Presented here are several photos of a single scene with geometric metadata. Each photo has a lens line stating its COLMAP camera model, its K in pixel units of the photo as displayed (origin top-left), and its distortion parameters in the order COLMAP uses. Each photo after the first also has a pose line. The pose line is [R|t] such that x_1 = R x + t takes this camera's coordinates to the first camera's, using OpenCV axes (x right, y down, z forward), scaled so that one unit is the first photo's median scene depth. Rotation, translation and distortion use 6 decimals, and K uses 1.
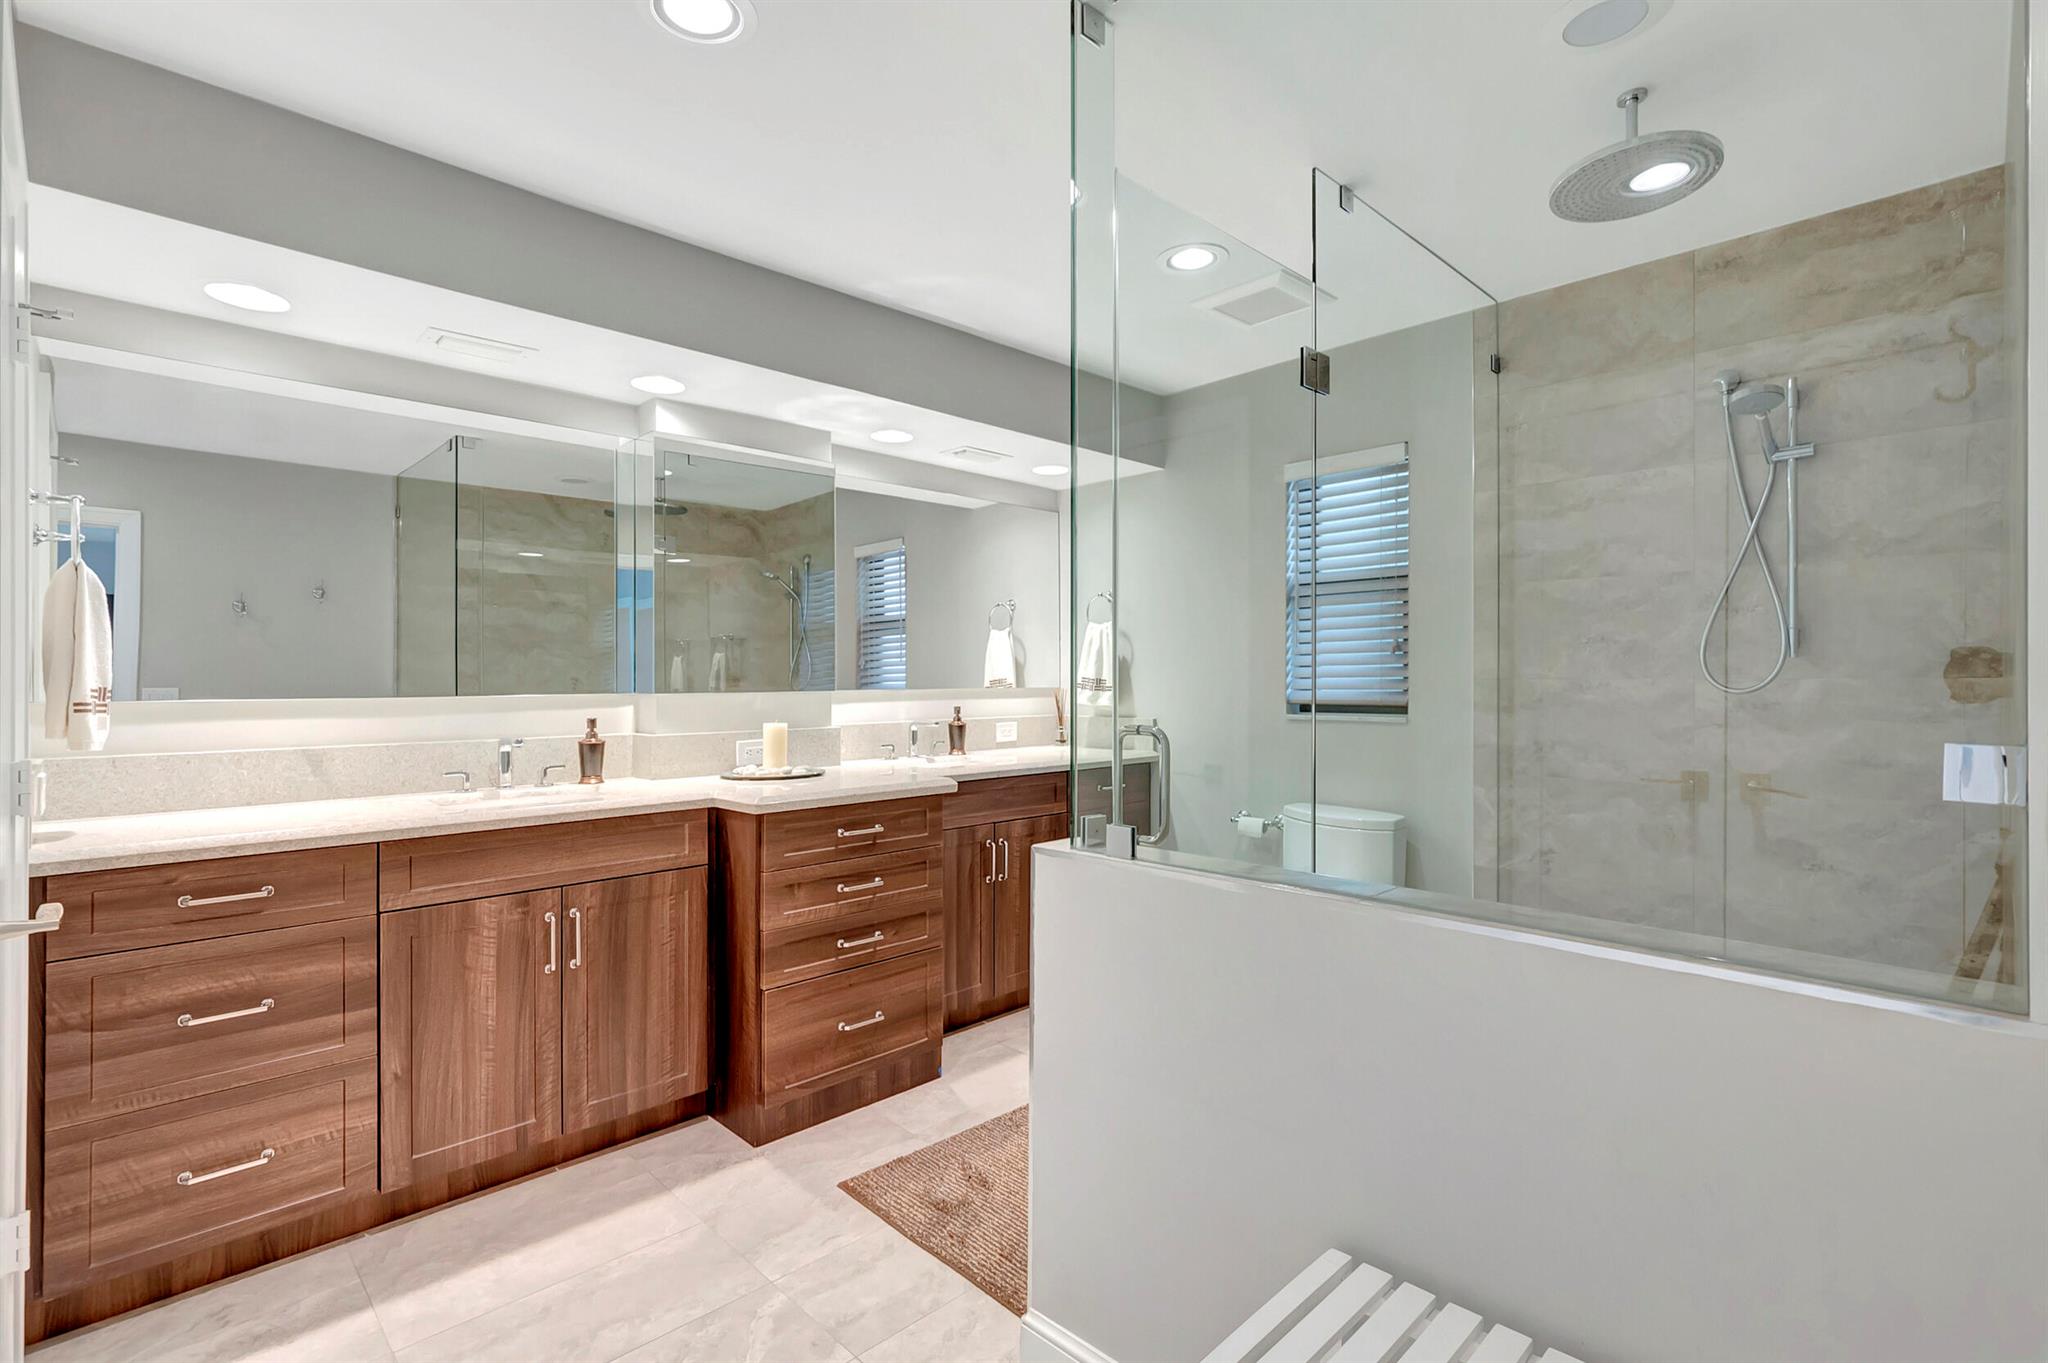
lens RADIAL K [[948.5, 0, 1021.5], [0, 948.5, 685.4], [0, 0, 1]] dist [0.000945, 0.000065]
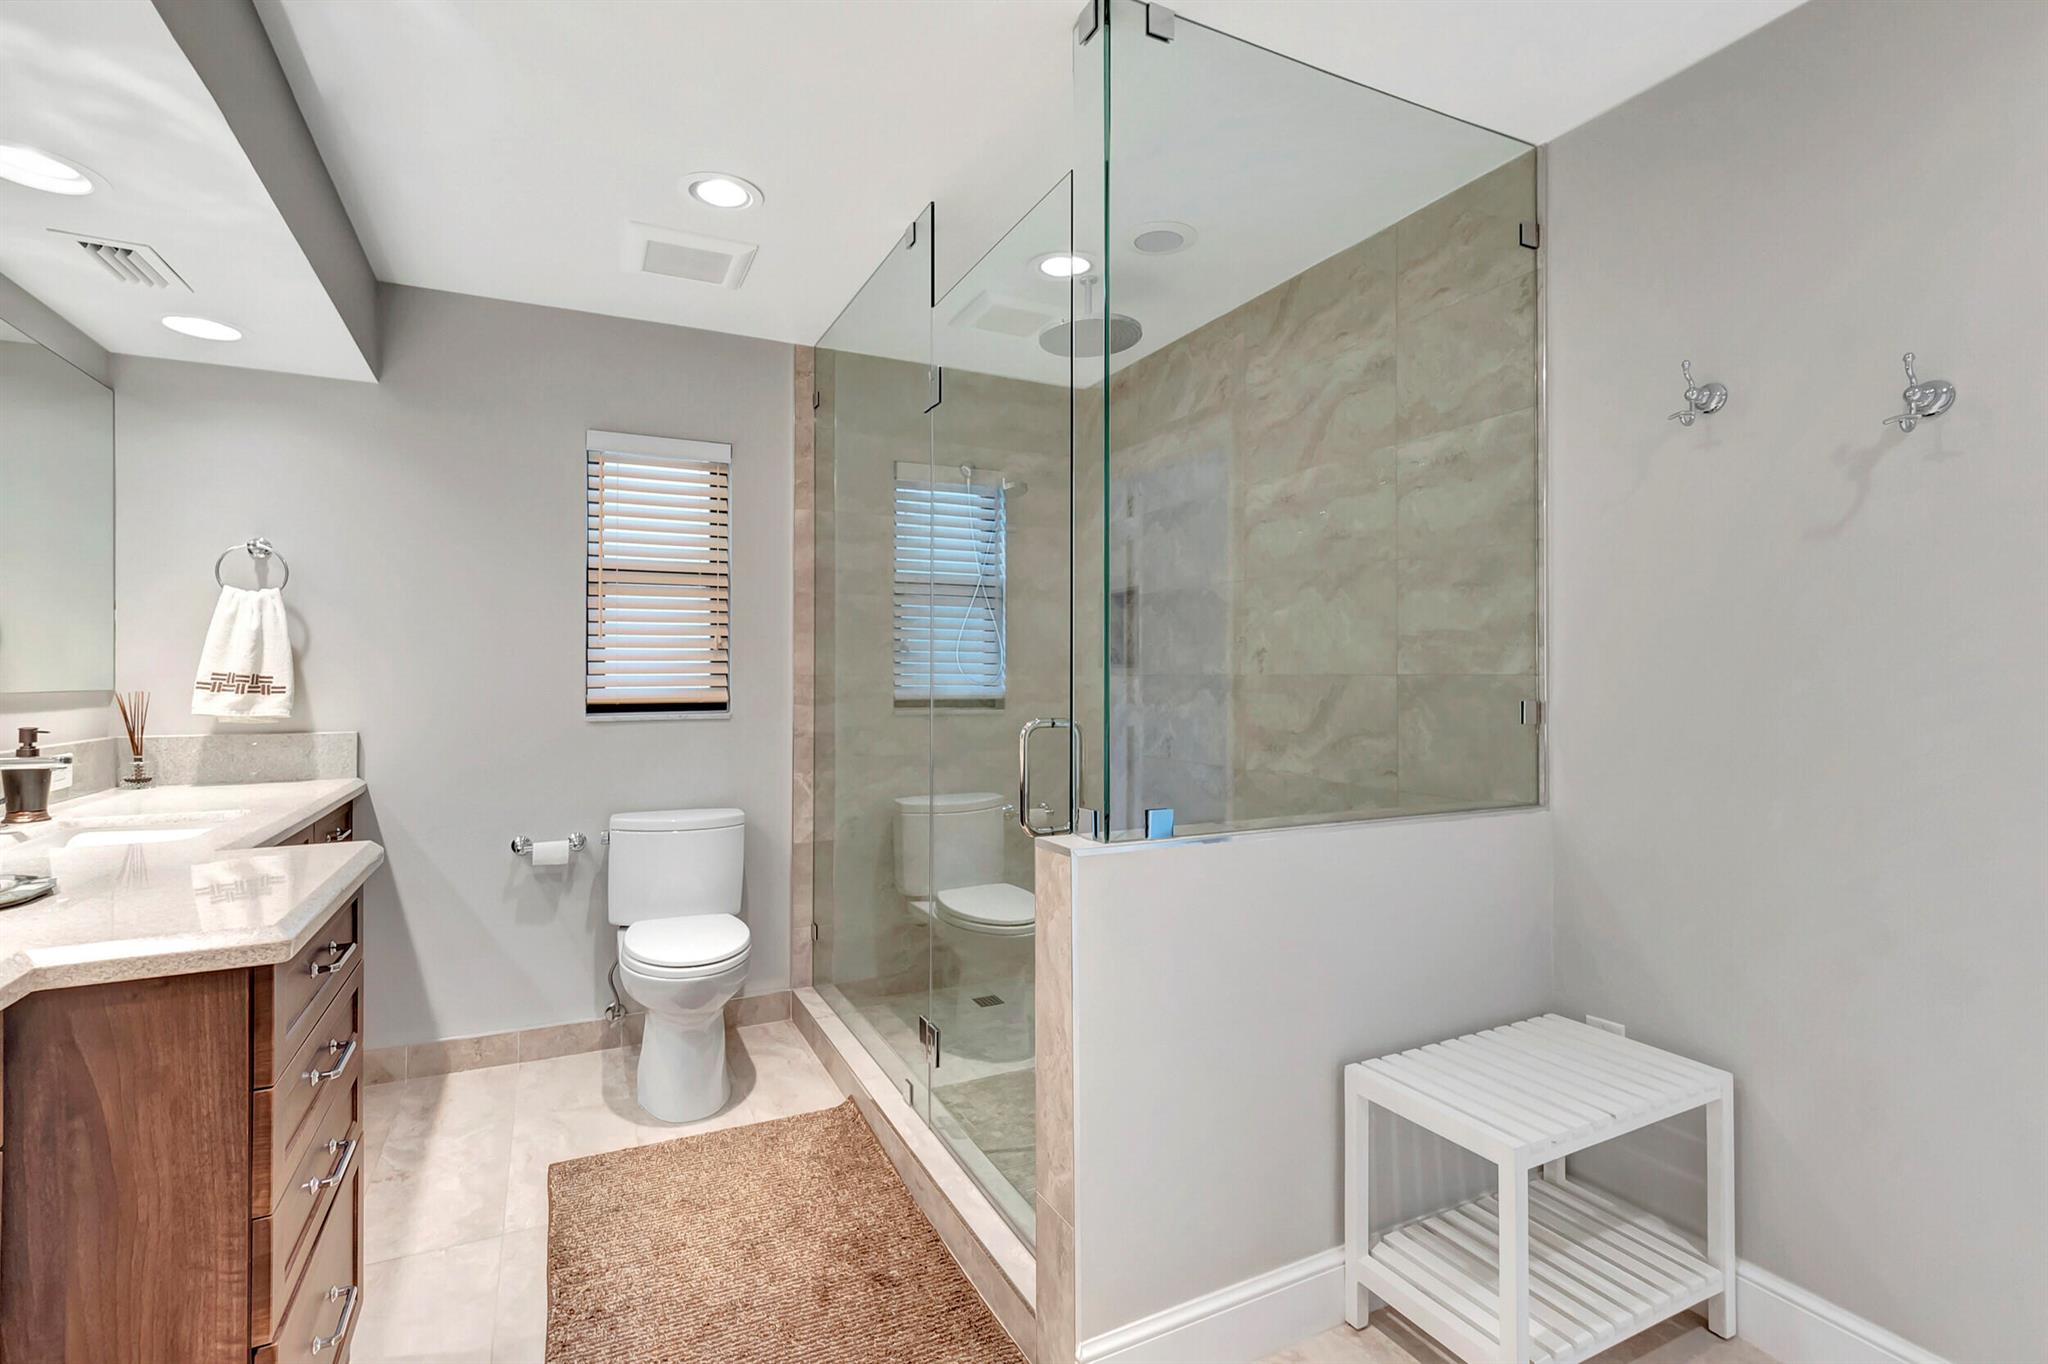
lens RADIAL K [[921.6, 0, 1017.5], [0, 921.6, 668.1], [0, 0, 1]] dist [-0.000617, -0.000078]
pose [[0.308482, 0.007357, 0.951202, -0.471264], [0.003520, 0.999954, -0.008876, -0.005128], [-0.951224, 0.006086, 0.308442, 0.420300]]
